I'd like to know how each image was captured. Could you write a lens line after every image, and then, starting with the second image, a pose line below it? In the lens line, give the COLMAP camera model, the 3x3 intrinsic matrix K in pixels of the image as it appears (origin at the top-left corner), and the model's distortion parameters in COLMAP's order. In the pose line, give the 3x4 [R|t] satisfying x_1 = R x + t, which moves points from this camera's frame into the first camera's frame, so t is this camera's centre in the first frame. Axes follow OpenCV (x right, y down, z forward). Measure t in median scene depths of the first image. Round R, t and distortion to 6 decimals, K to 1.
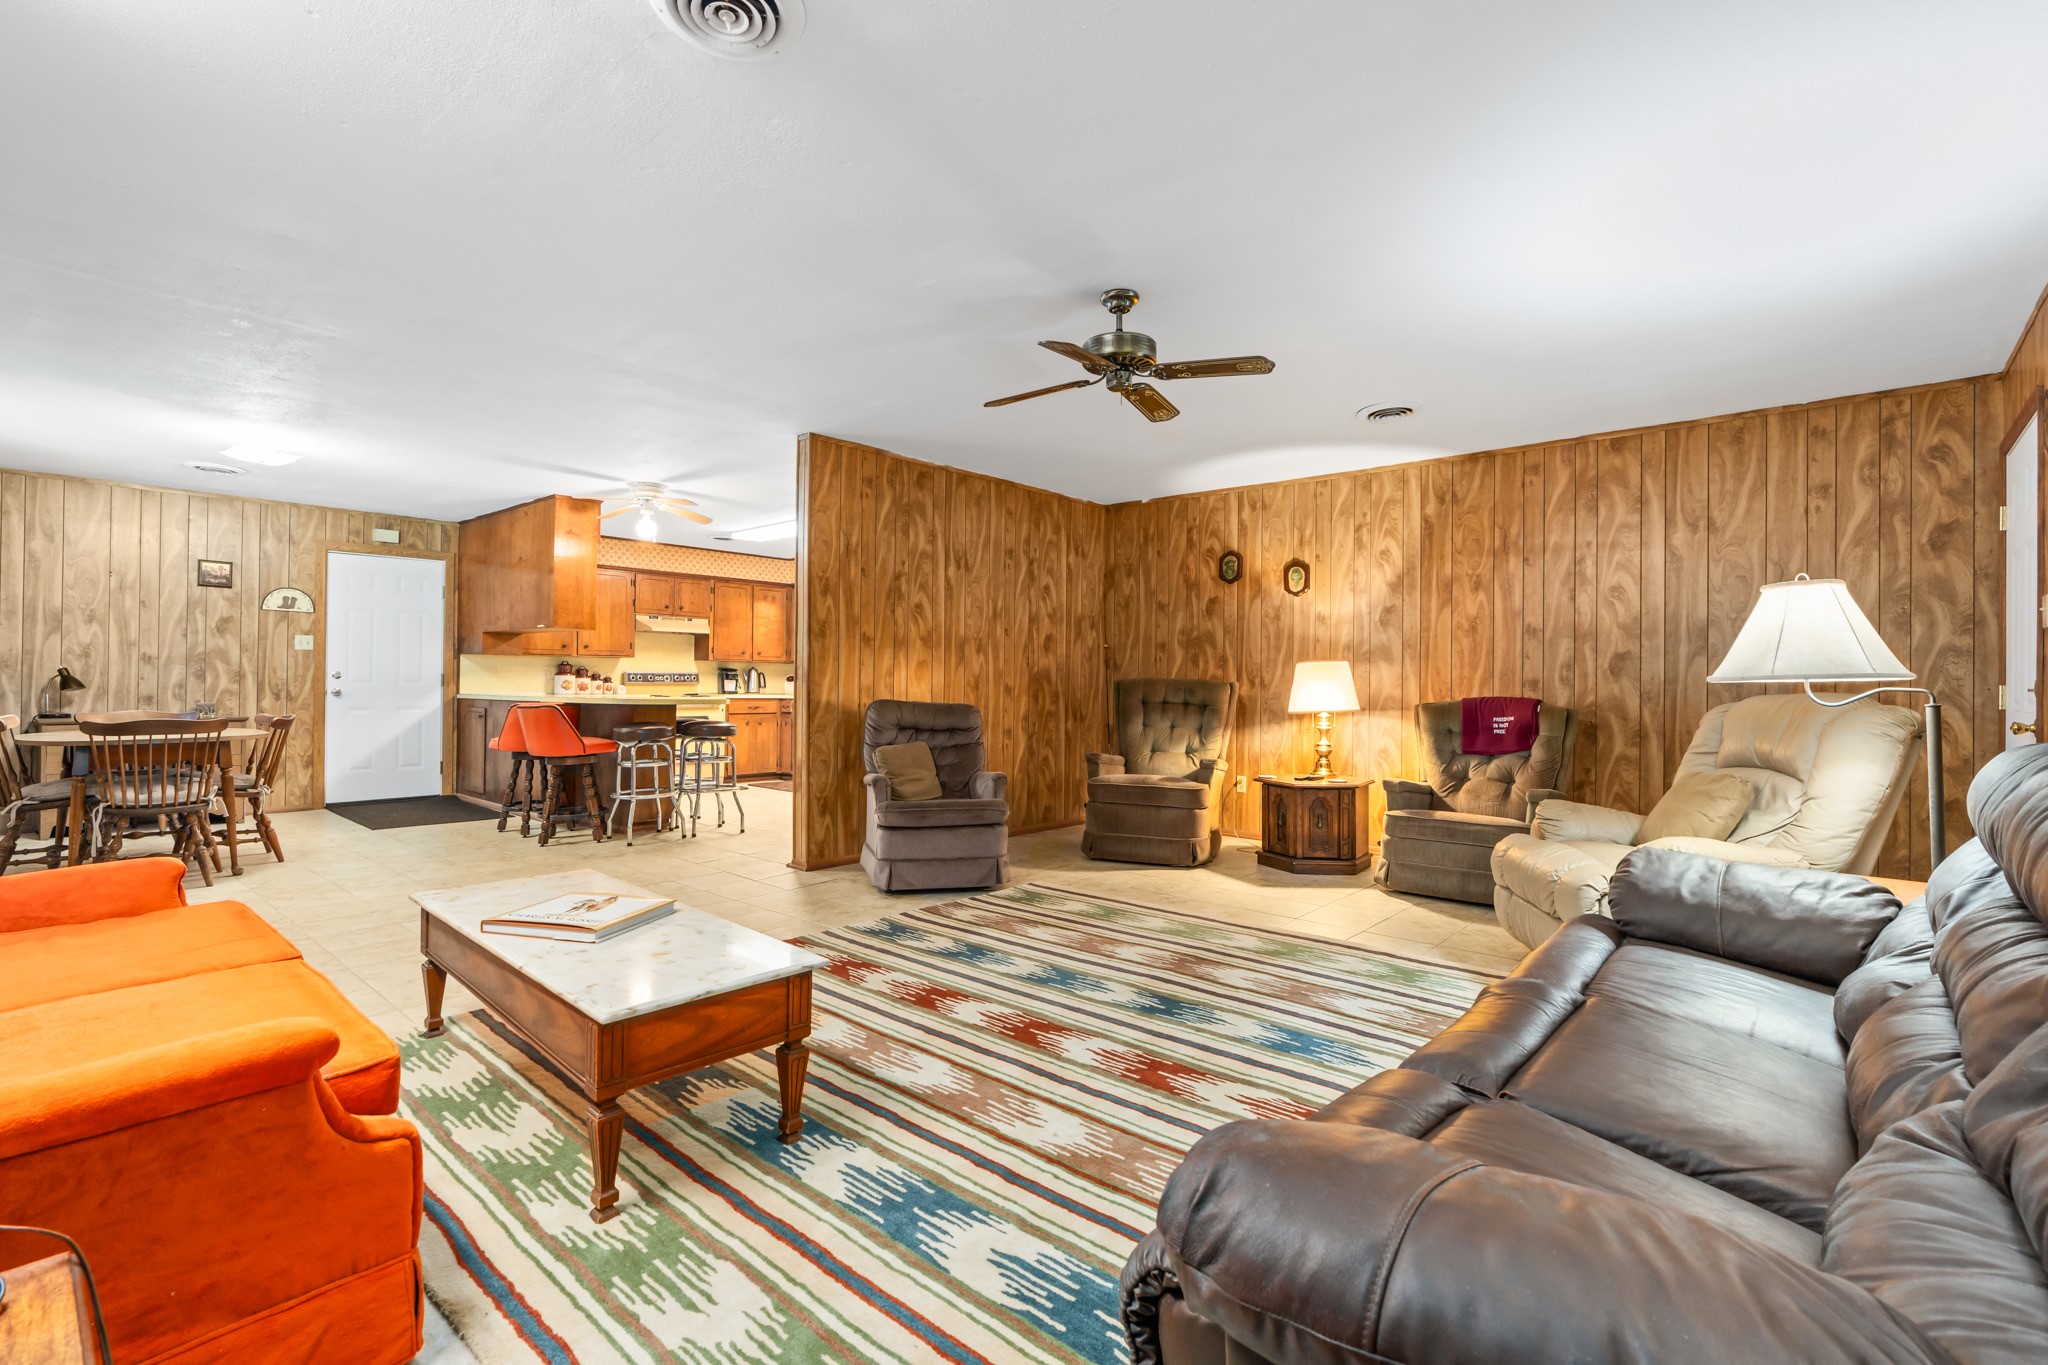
lens RADIAL K [[931.2, 0, 1021.9], [0, 931.2, 680.9], [0, 0, 1]] dist [-0.007398, 0.001199]
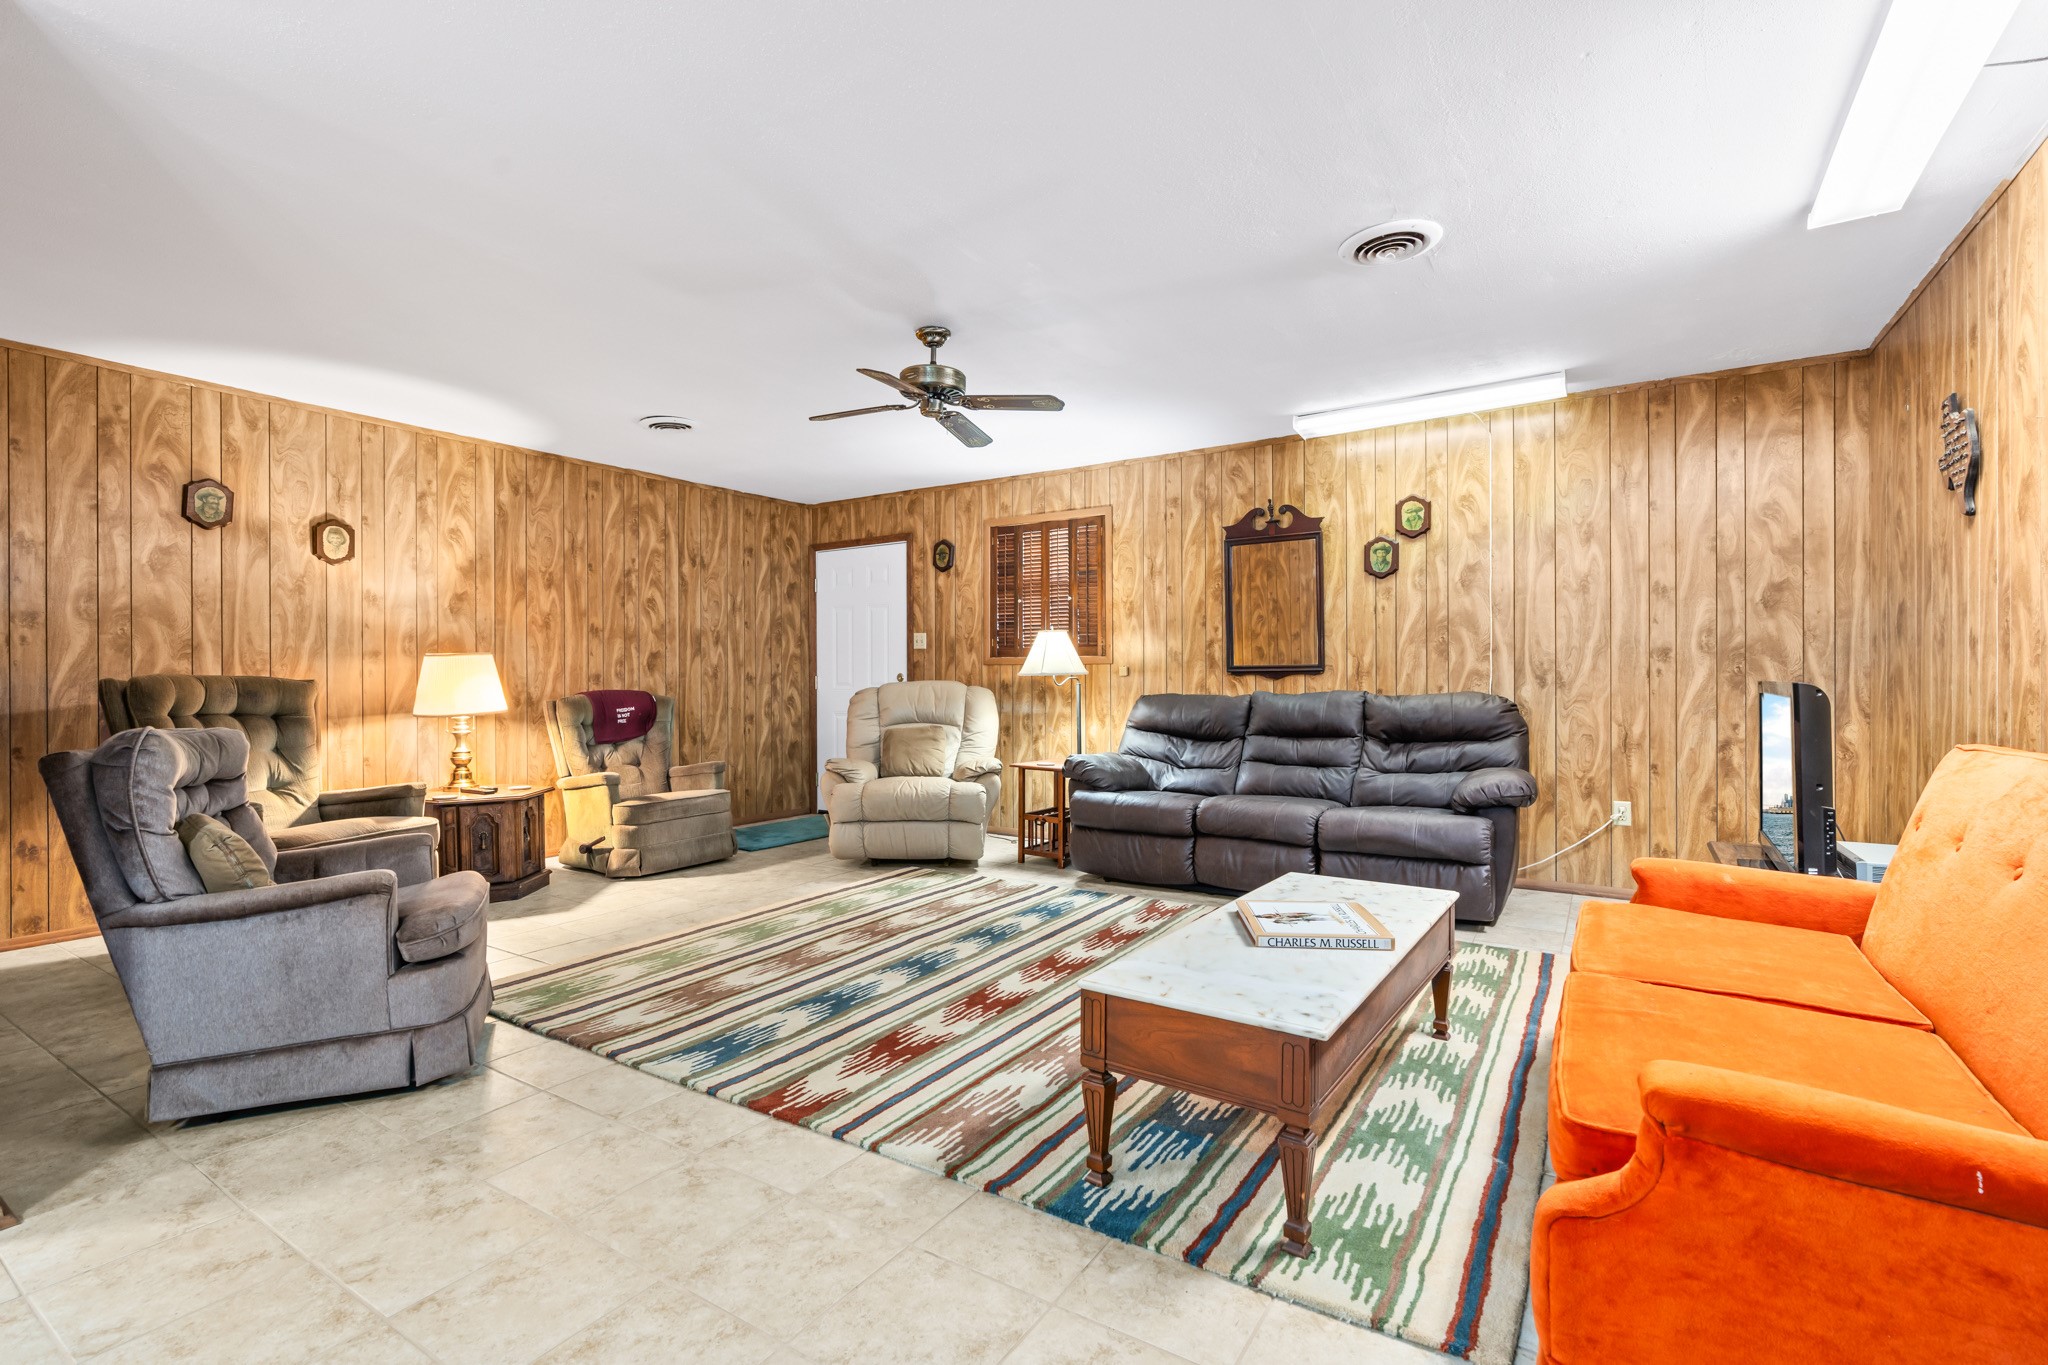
lens RADIAL K [[931.2, 0, 1039.1], [0, 931.2, 673.1], [0, 0, 1]] dist [-0.007398, 0.001199]
pose [[-0.168718, -0.002627, 0.985661, -0.532215], [0.004102, 0.999986, 0.003367, -0.003714], [-0.985656, 0.004611, -0.168705, 0.556136]]
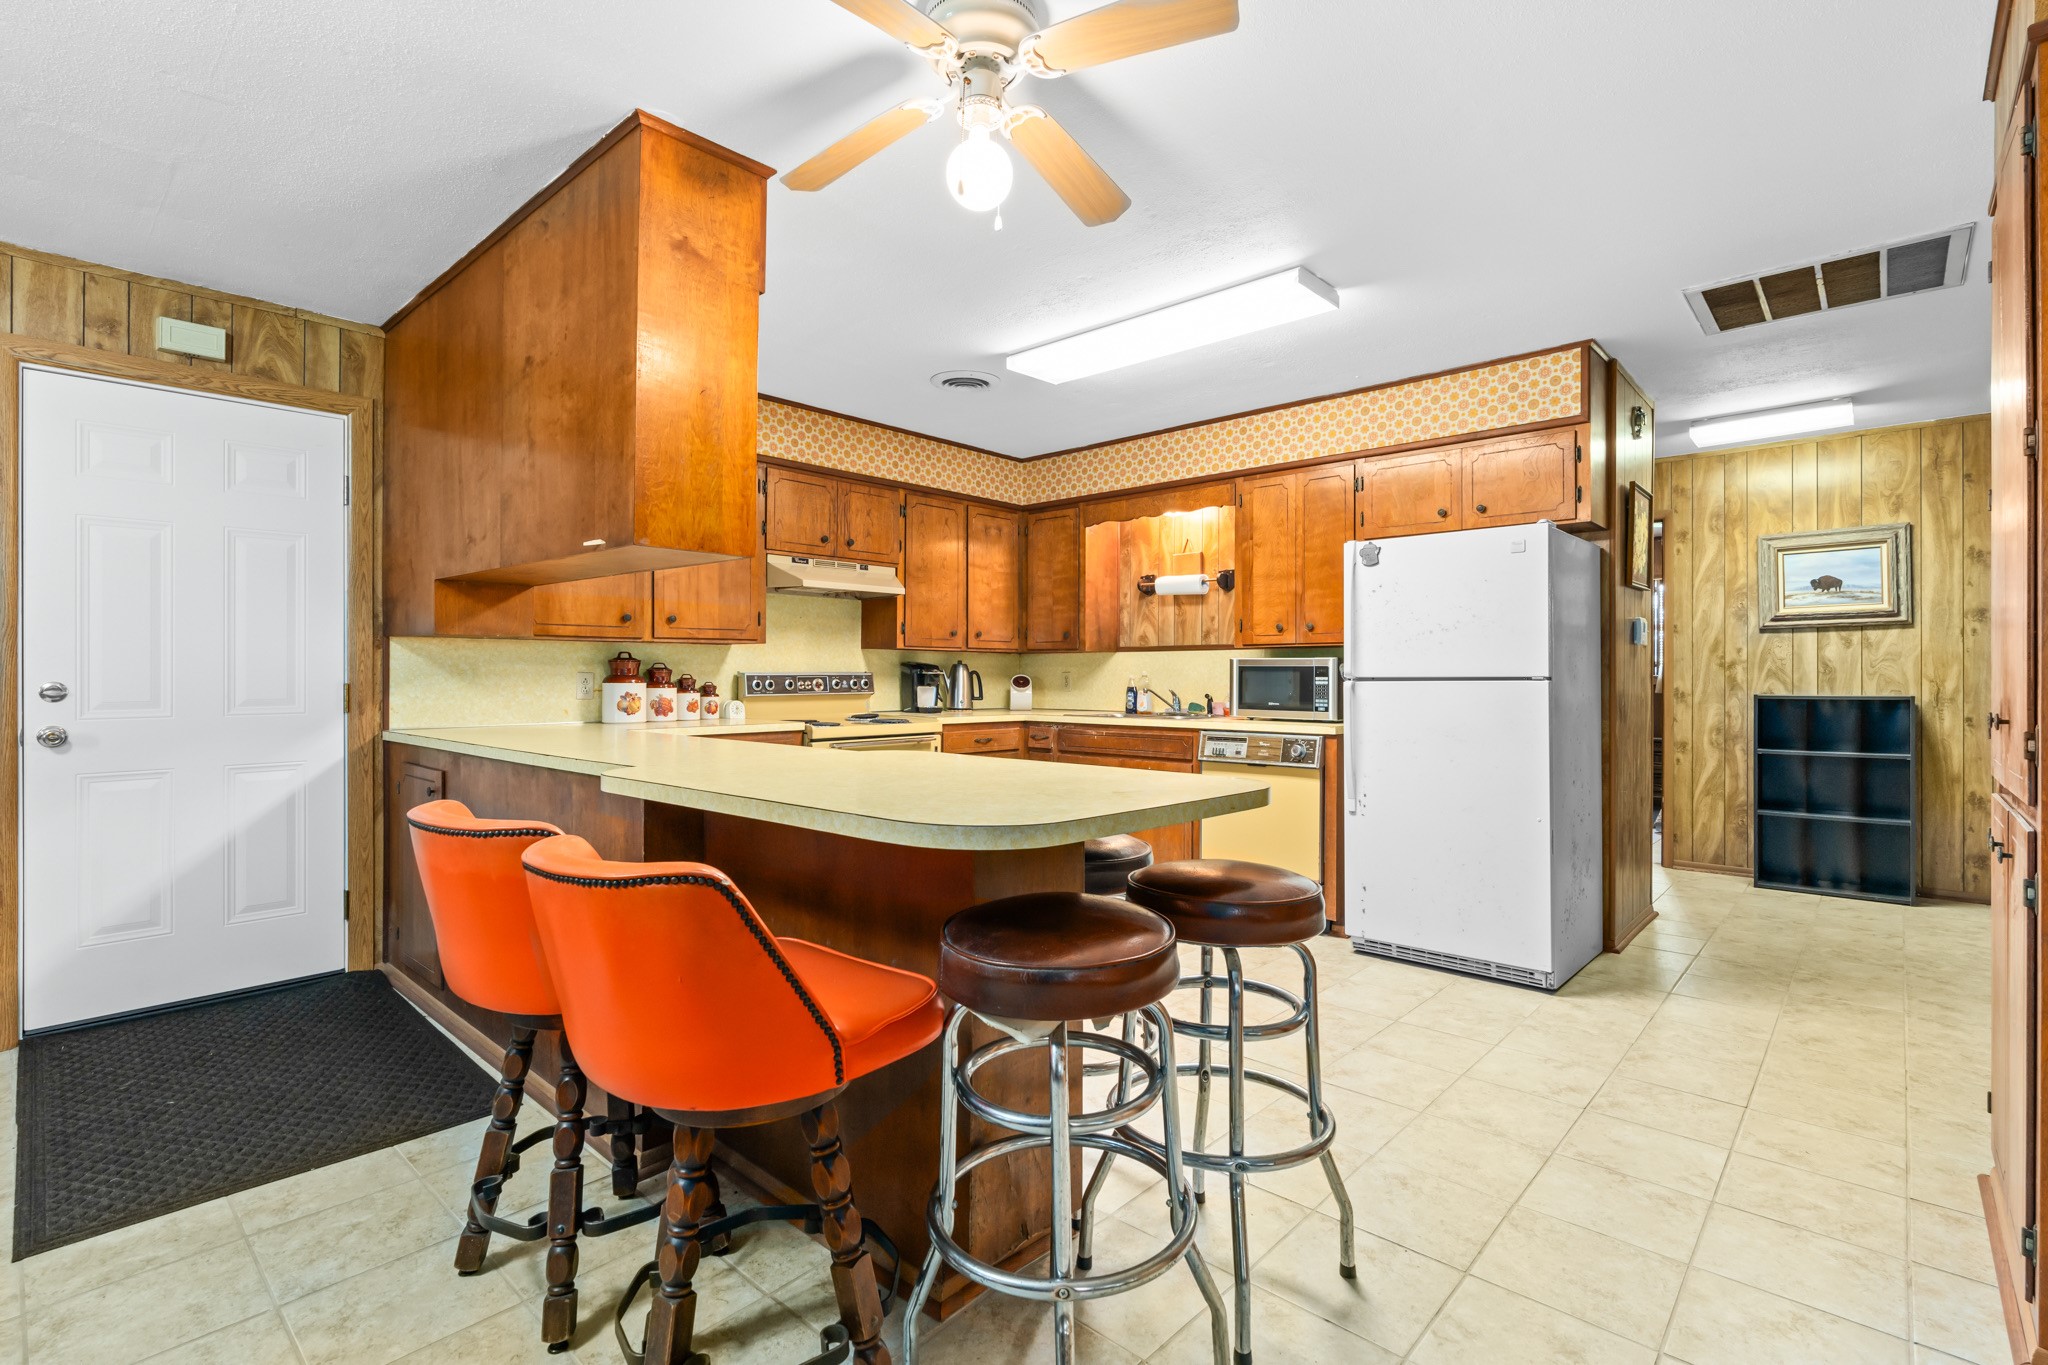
lens RADIAL K [[931.2, 0, 1015.5], [0, 931.2, 672.2], [0, 0, 1]] dist [-0.007398, 0.001199]
pose [[0.999916, -0.006945, -0.010951, -0.405897], [0.006973, 0.999973, 0.002505, -0.015208], [0.010933, -0.002581, 0.999937, 0.748856]]
